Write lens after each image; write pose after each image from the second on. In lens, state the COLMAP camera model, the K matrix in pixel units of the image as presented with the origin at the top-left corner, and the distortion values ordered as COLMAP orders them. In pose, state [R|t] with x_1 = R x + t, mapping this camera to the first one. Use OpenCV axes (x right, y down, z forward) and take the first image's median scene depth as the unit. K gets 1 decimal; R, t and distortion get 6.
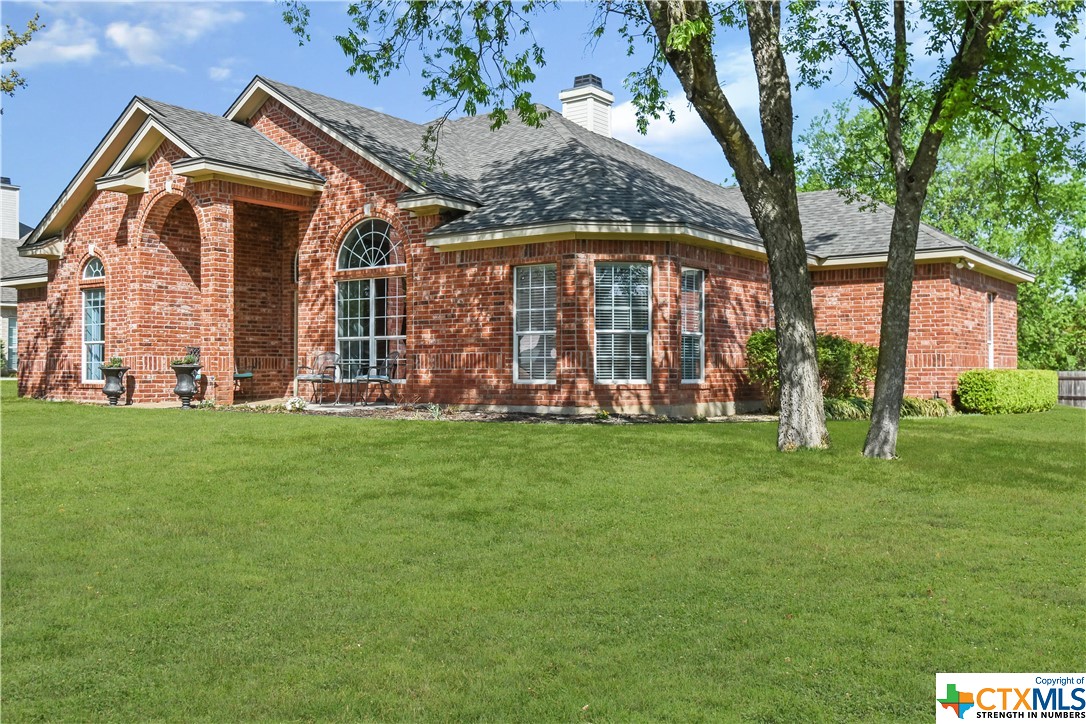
lens RADIAL K [[987.8, 0, 574.4], [0, 987.8, 362.2], [0, 0, 1]] dist [0.032586, -0.039469]
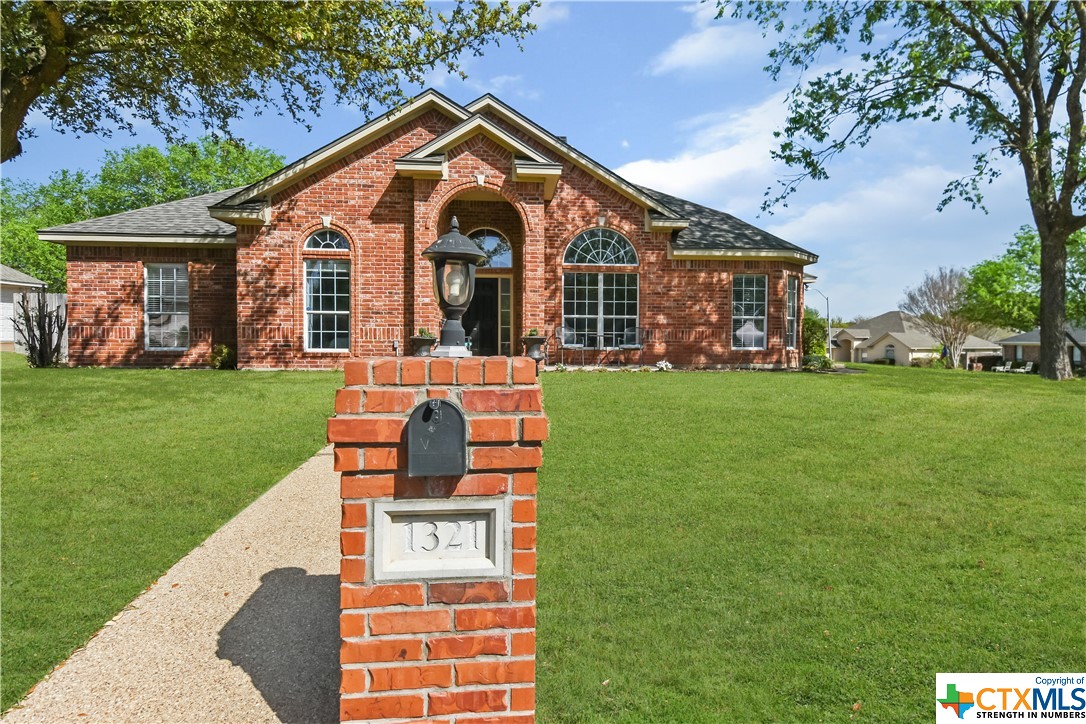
lens RADIAL K [[625.4, 0, 572.6], [0, 625.4, 355.0], [0, 0, 1]] dist [0.030929, -0.005408]
pose [[0.758972, -0.013595, 0.650982, -0.775917], [-0.013014, 0.999266, 0.036042, -0.002439], [-0.650994, -0.035827, 0.758237, 0.363067]]
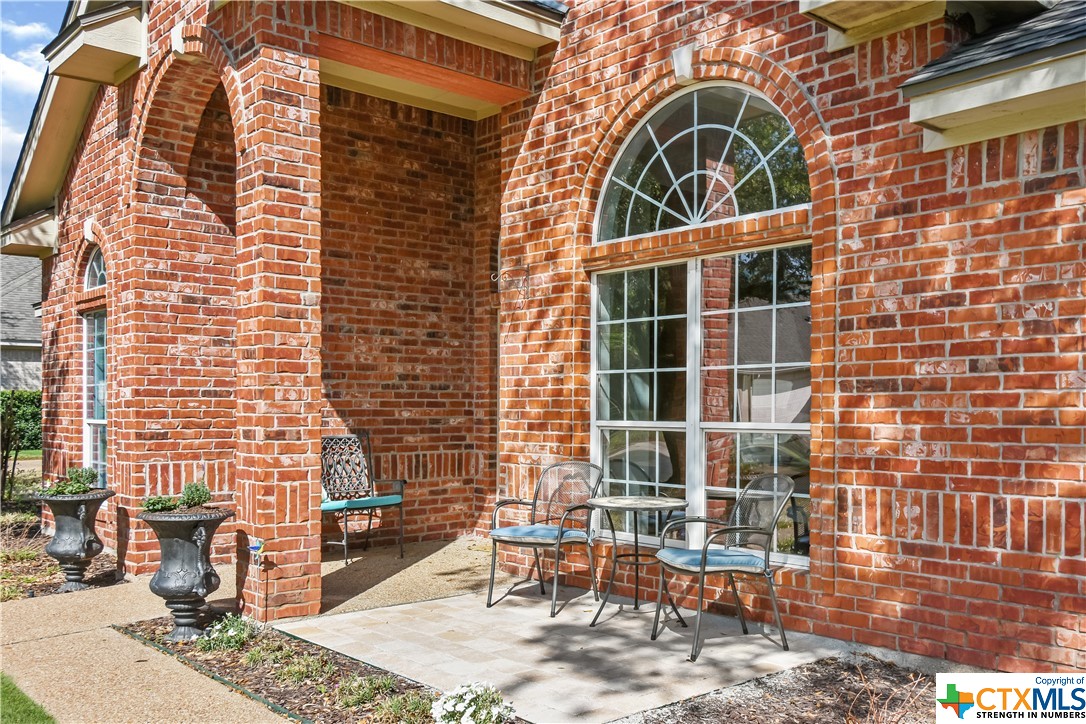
lens RADIAL K [[987.8, 0, 576.6], [0, 987.8, 419.3], [0, 0, 1]] dist [0.032586, -0.039469]
pose [[0.975460, 0.004366, -0.220132, -0.163586], [-0.000190, 0.999820, 0.018984, -0.033040], [0.220175, -0.018477, 0.975285, 0.630042]]
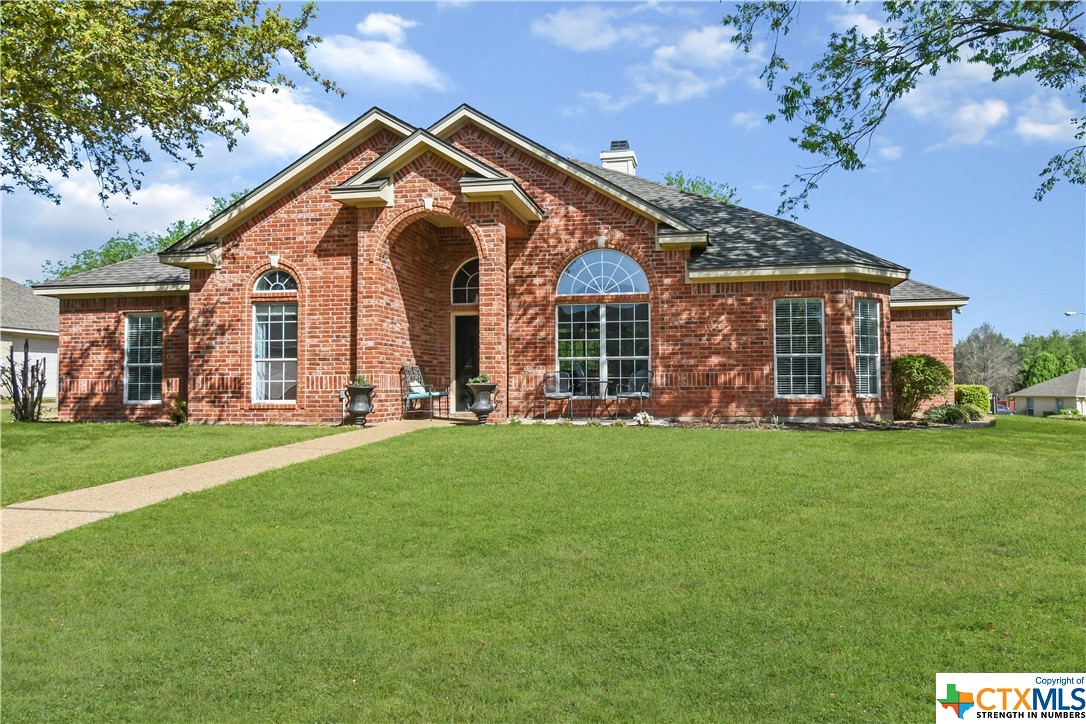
lens RADIAL K [[777.8, 0, 571.5], [0, 777.8, 362.7], [0, 0, 1]] dist [0.018599, 0.001234]
pose [[0.902585, 0.007388, 0.430449, -0.593255], [0.001446, 0.999795, -0.020192, -0.001873], [-0.430510, 0.018847, 0.902389, 0.232036]]
